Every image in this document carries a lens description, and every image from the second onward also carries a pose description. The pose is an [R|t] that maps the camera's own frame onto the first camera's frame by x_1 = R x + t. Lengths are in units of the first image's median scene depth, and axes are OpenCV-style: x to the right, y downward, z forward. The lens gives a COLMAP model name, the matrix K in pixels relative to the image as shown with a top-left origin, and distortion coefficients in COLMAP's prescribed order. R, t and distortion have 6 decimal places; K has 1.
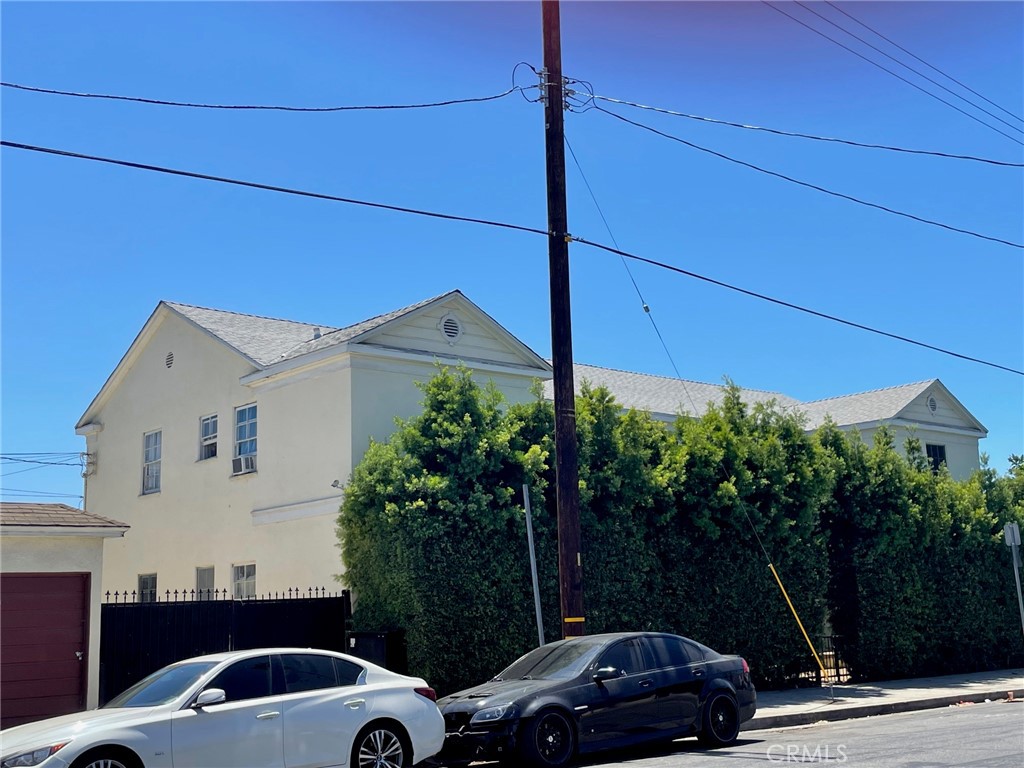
lens RADIAL K [[1238.9, 0, 512.0], [0, 1238.9, 384.0], [0, 0, 1]] dist [0.108550, -0.002069]
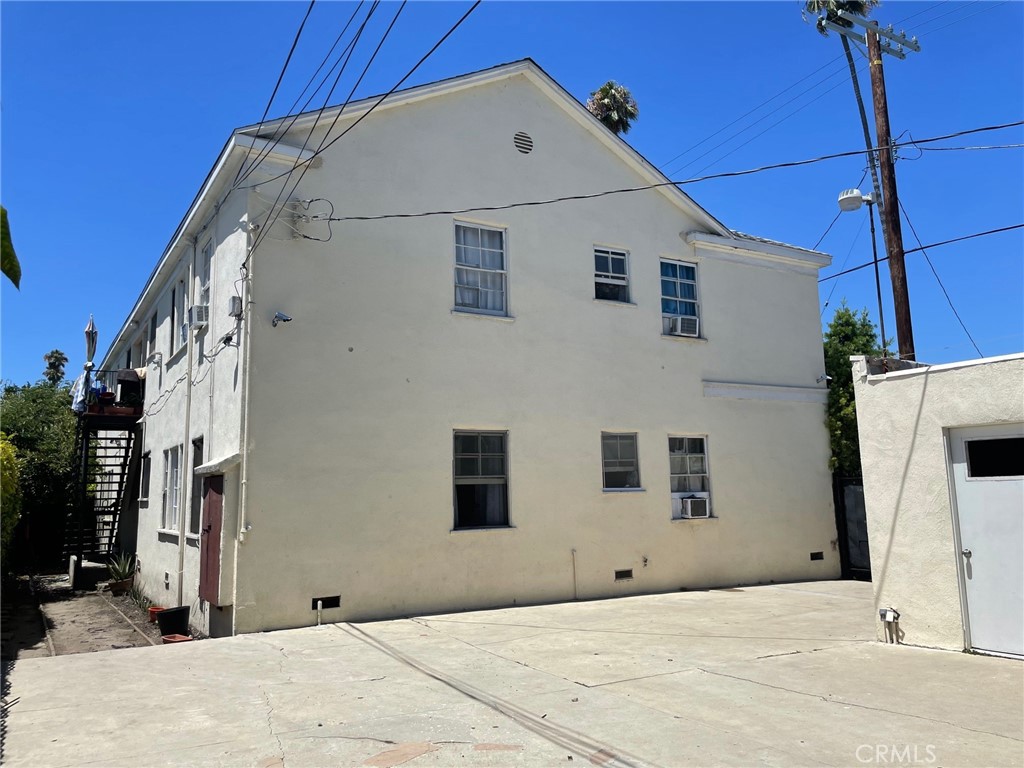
lens RADIAL K [[757.6, 0, 512.0], [0, 757.6, 384.0], [0, 0, 1]] dist [0.004544, -0.003031]
pose [[0.221632, 0.176750, 0.958978, -0.766232], [-0.164583, 0.976107, -0.141870, 0.205515], [-0.961141, -0.126388, 0.245427, 0.995129]]
